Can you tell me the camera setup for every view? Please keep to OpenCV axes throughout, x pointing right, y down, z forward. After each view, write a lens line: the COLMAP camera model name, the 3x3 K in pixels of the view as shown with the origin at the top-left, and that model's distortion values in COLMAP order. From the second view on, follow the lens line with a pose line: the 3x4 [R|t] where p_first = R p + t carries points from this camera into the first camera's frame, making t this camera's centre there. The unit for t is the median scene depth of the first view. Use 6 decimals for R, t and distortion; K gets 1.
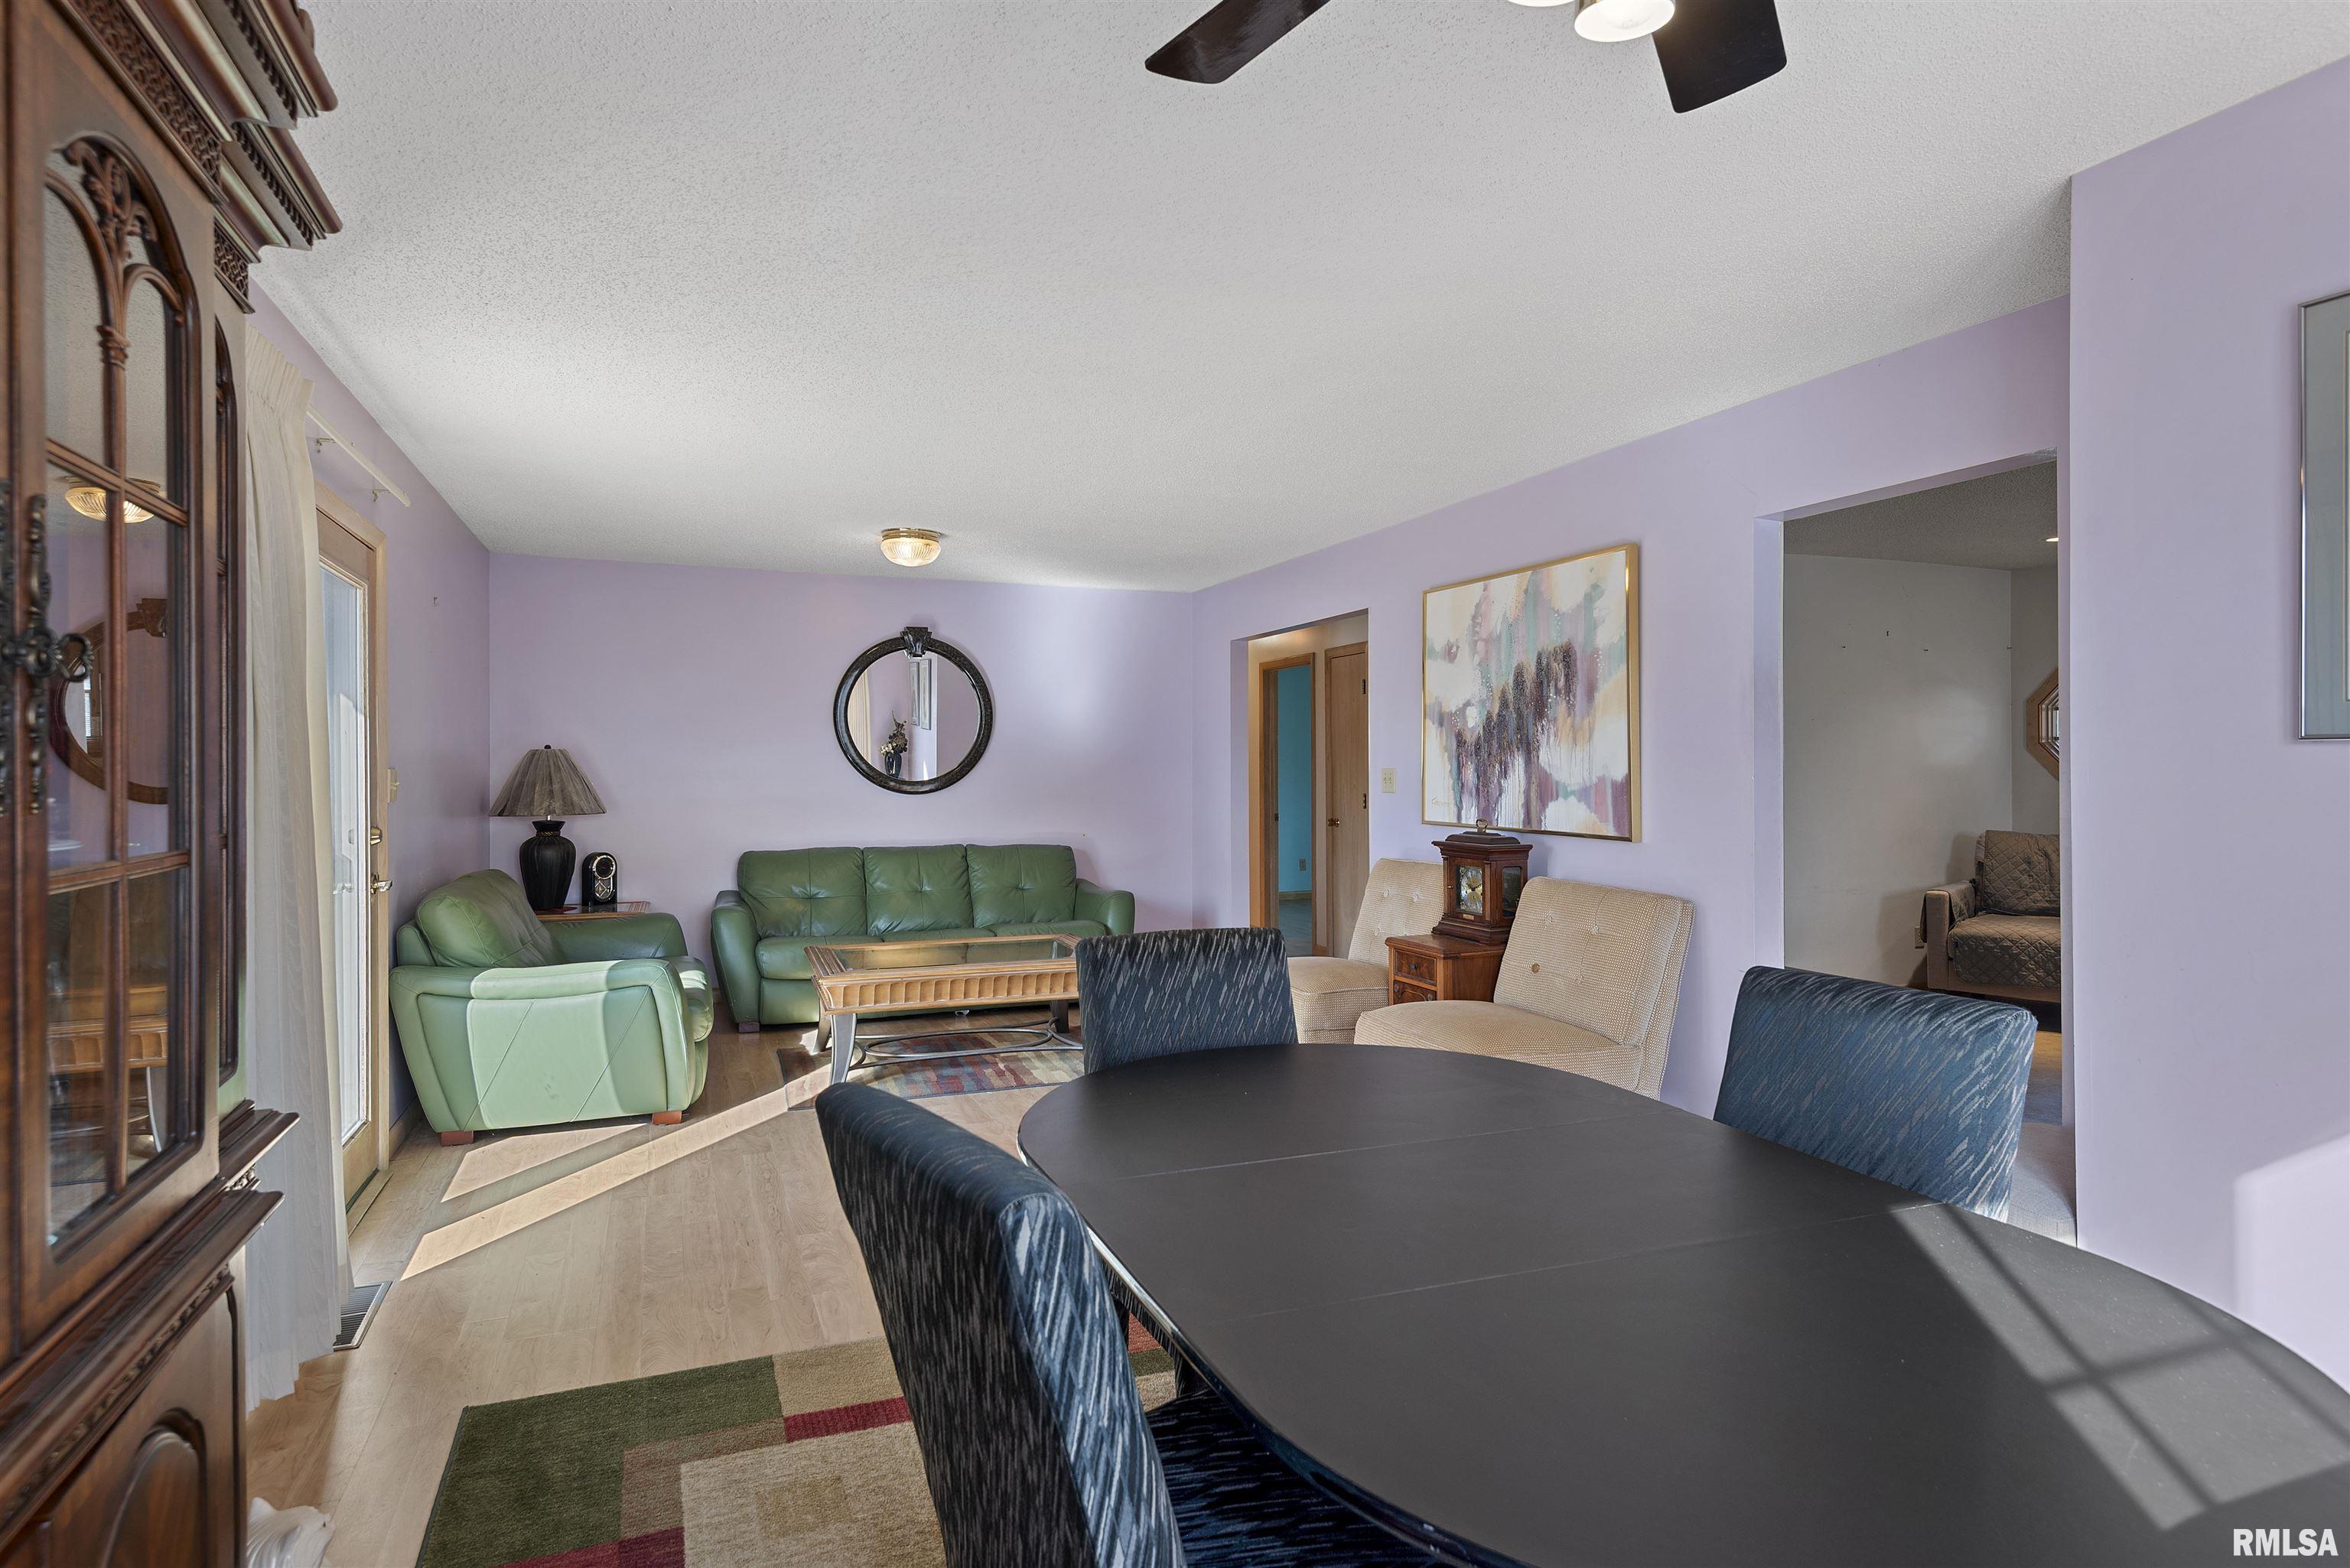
lens RADIAL K [[1276.4, 0, 1184.8], [0, 1276.4, 771.9], [0, 0, 1]] dist [0.035620, -0.016200]
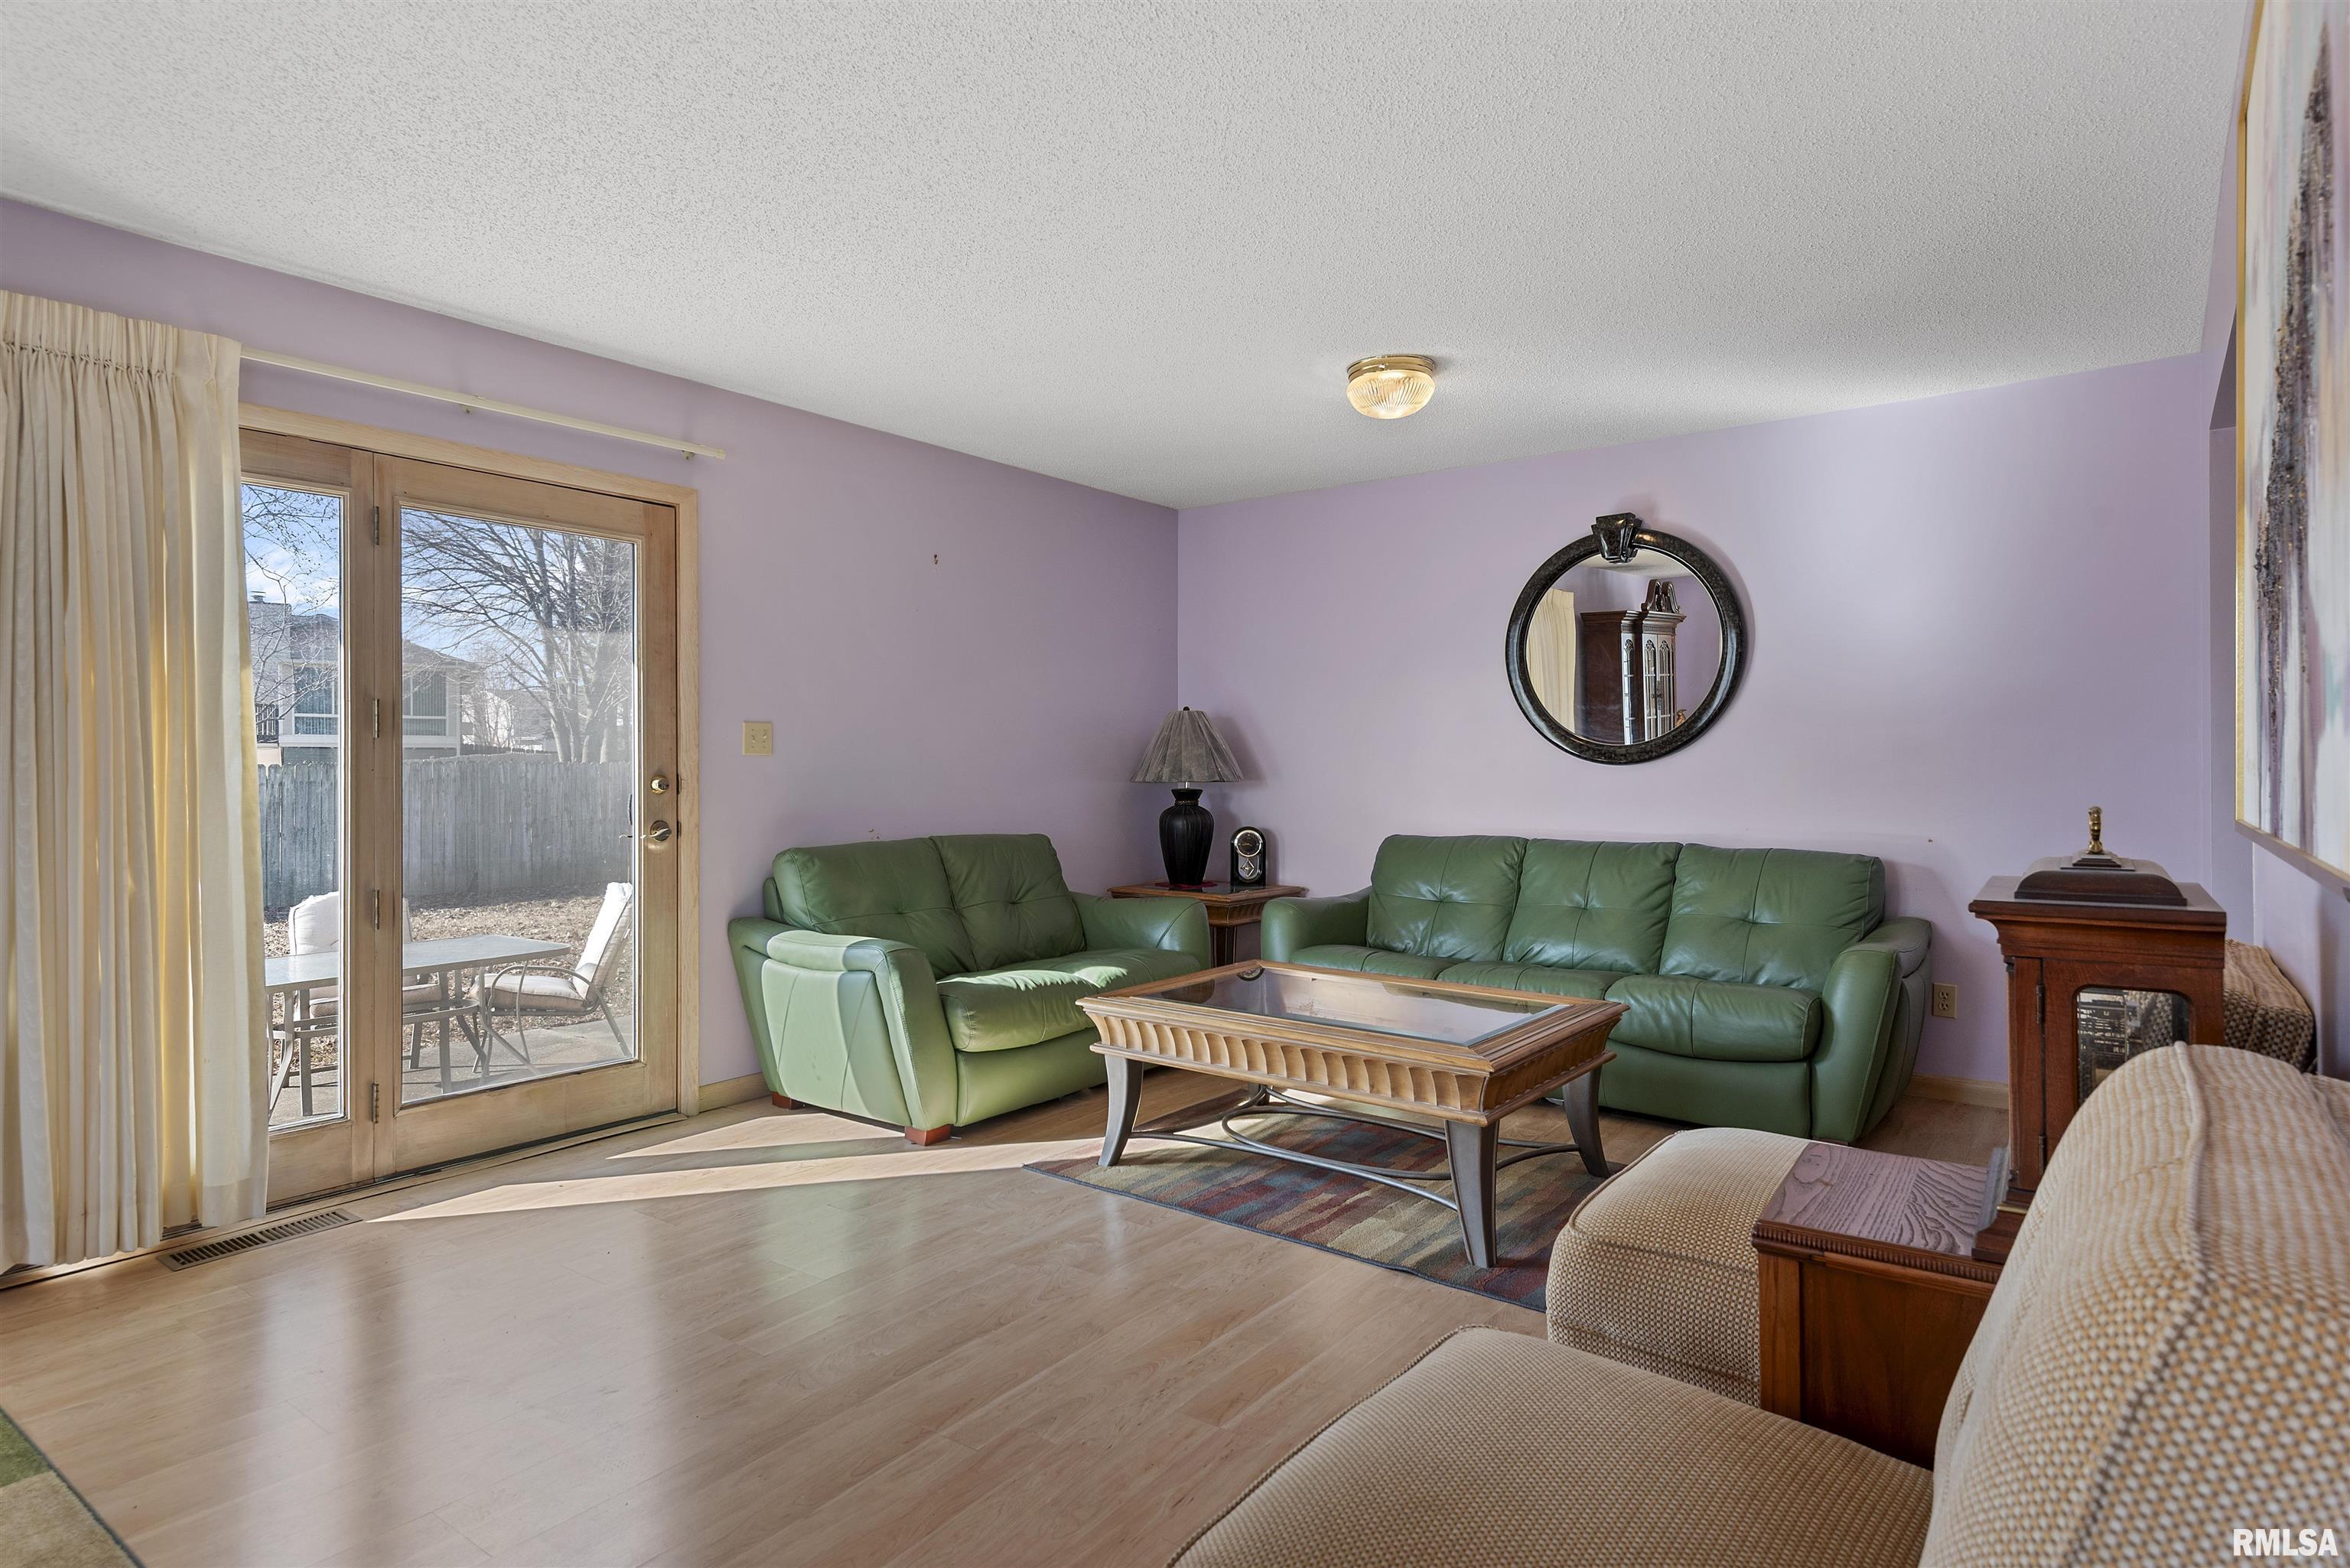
lens RADIAL K [[1276.4, 0, 1162.1], [0, 1276.4, 767.1], [0, 0, 1]] dist [0.035620, -0.016200]
pose [[0.515258, 0.002090, -0.857033, 0.357768], [-0.003166, 0.999995, 0.000535, 0.028192], [0.857029, 0.002437, 0.515262, 0.656809]]
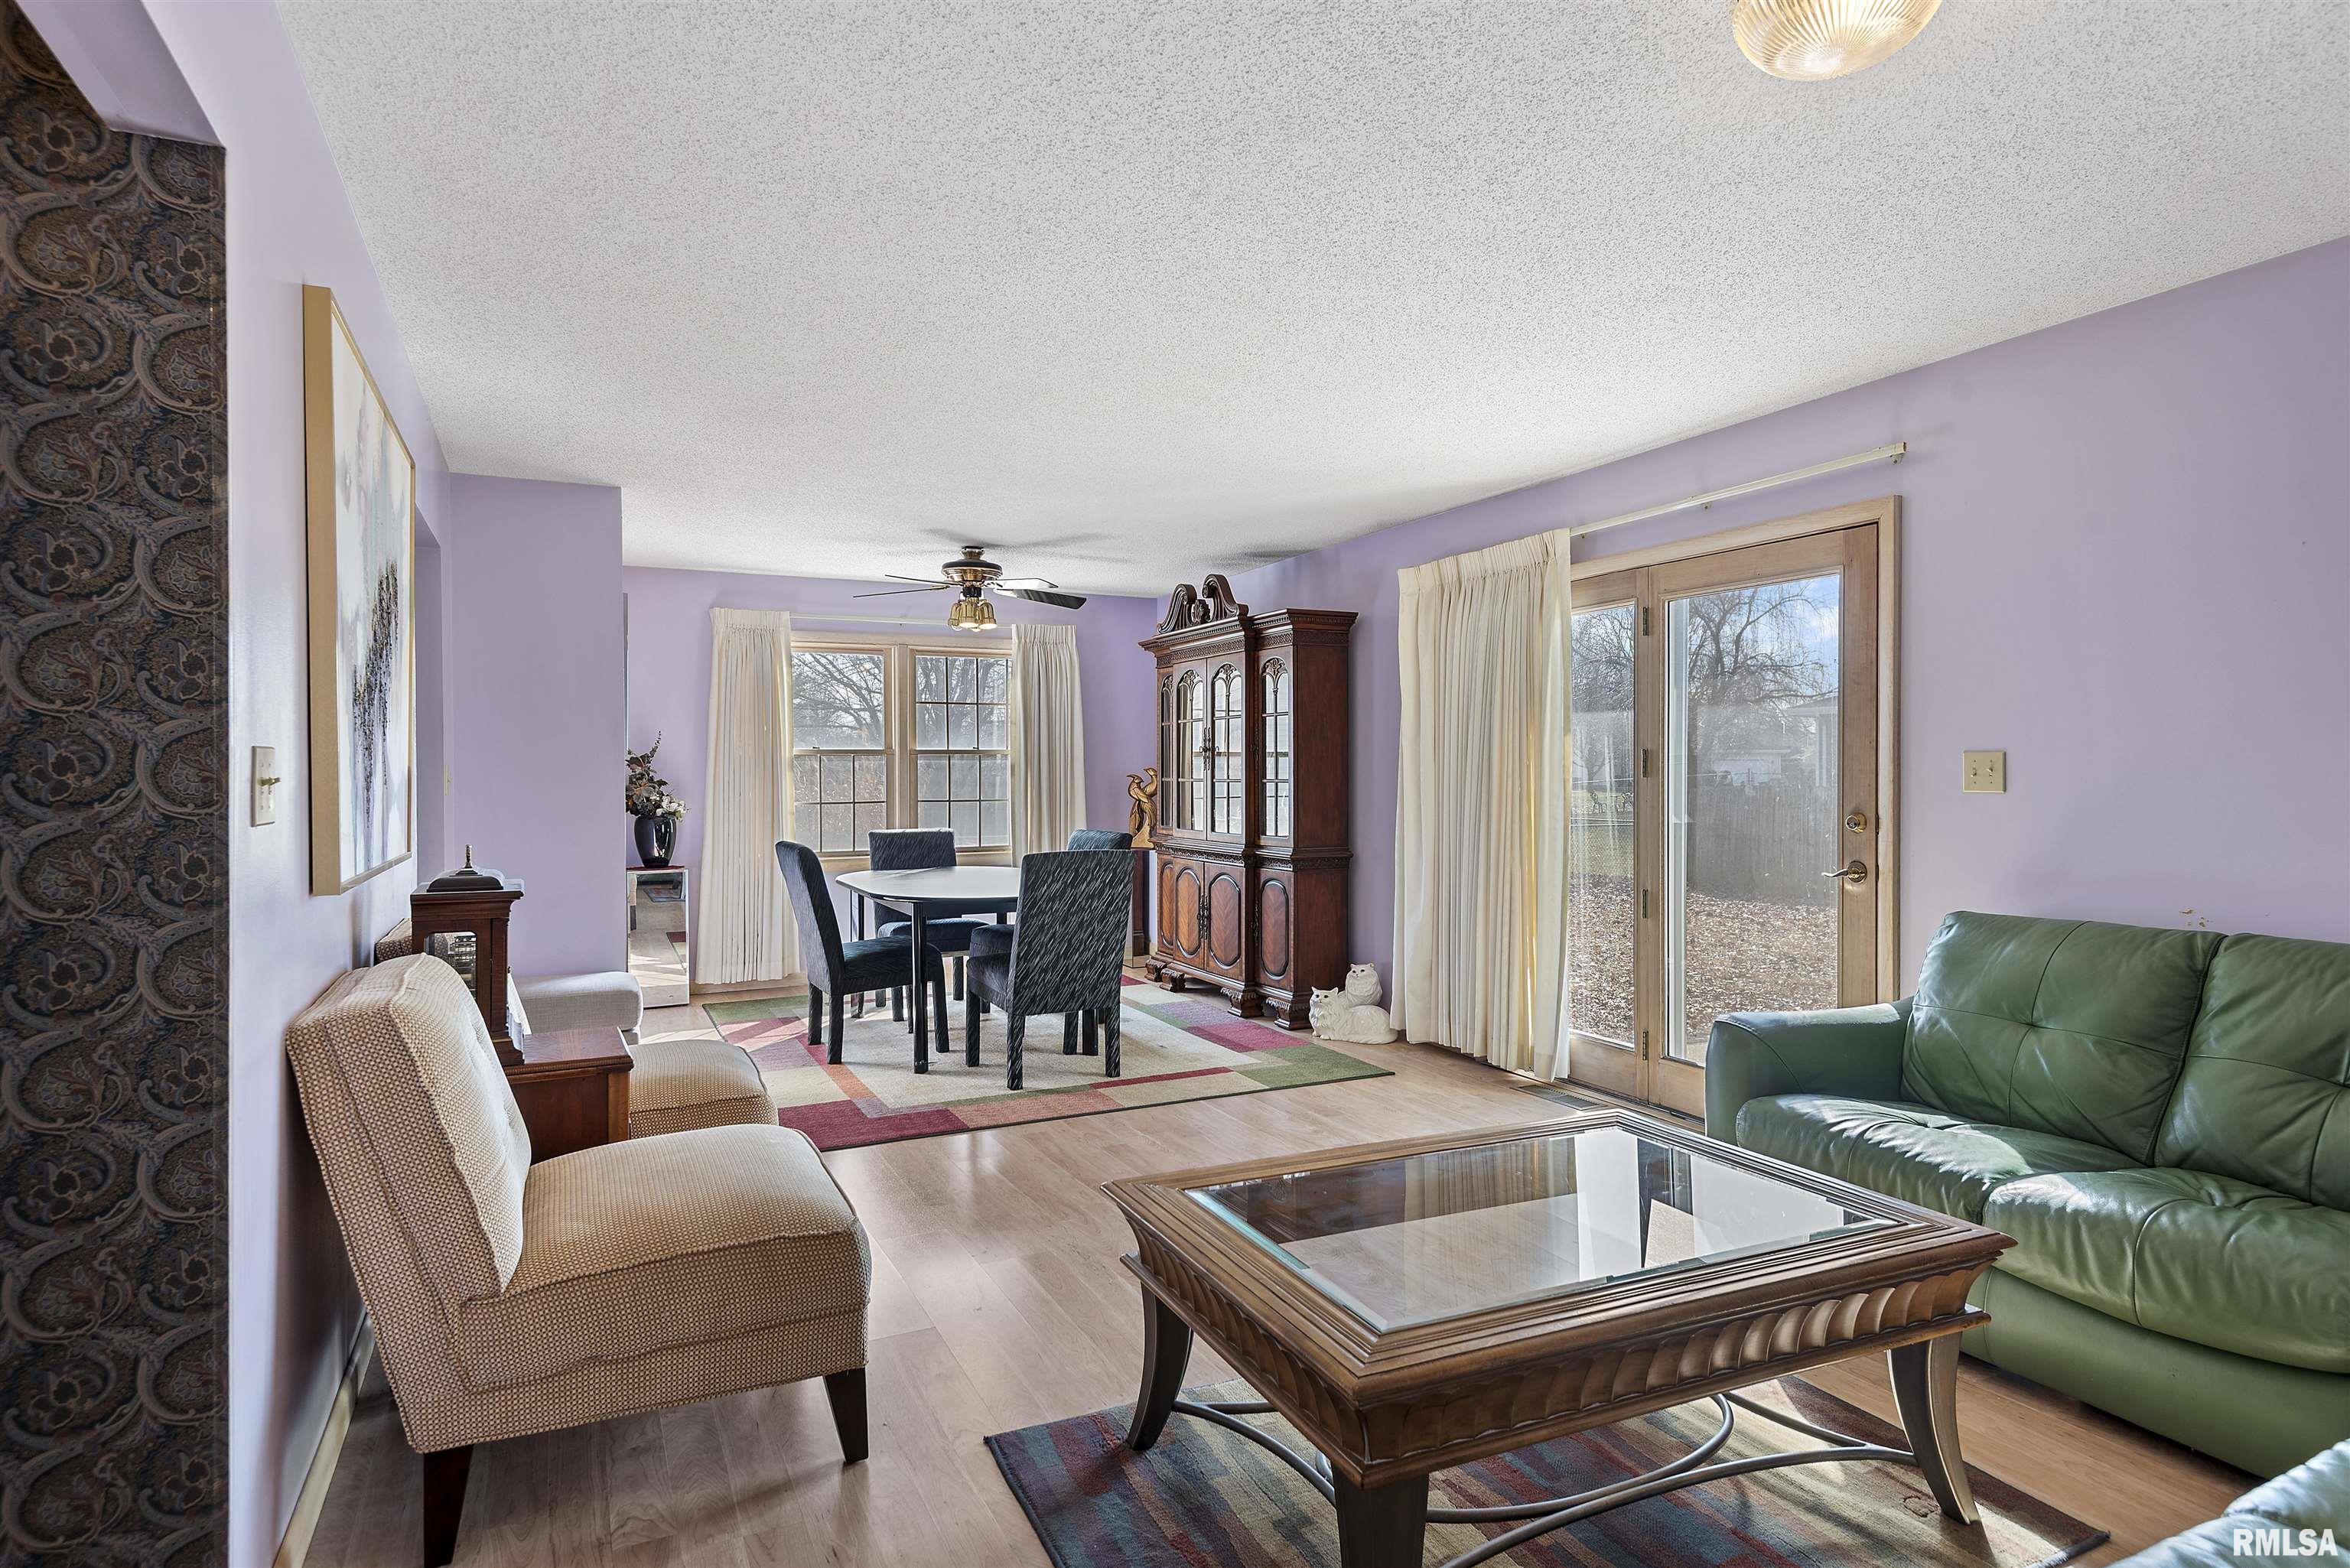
lens RADIAL K [[1276.4, 0, 1169.2], [0, 1276.4, 786.3], [0, 0, 1]] dist [0.035620, -0.016200]
pose [[-0.997909, 0.003918, -0.064523, -0.039323], [0.002983, 0.999889, 0.014587, 0.006320], [0.064573, 0.014364, -0.997810, 1.542698]]
